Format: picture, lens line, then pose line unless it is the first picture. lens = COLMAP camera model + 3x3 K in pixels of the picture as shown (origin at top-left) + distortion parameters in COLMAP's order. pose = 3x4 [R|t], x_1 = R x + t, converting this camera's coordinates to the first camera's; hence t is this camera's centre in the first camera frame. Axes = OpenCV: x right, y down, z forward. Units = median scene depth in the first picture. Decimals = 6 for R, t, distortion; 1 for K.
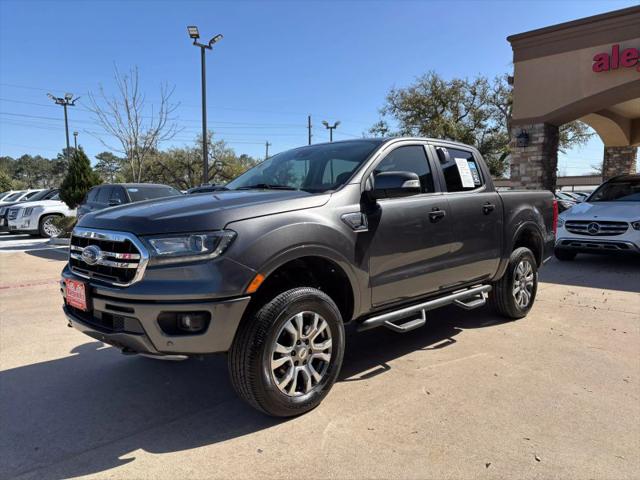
lens RADIAL K [[481.0, 0, 320.8], [0, 481.0, 240.6], [0, 0, 1]] dist [0.051157, -0.044067]
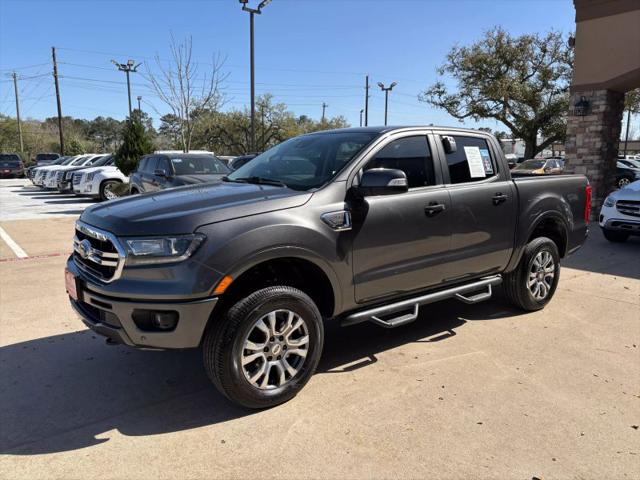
lens RADIAL K [[481.0, 0, 315.3], [0, 481.0, 239.1], [0, 0, 1]] dist [0.051157, -0.044067]
pose [[0.991417, 0.029555, -0.127350, 0.124918], [-0.019971, 0.996916, 0.075890, -0.061206], [0.129200, -0.072695, 0.988950, -0.001320]]
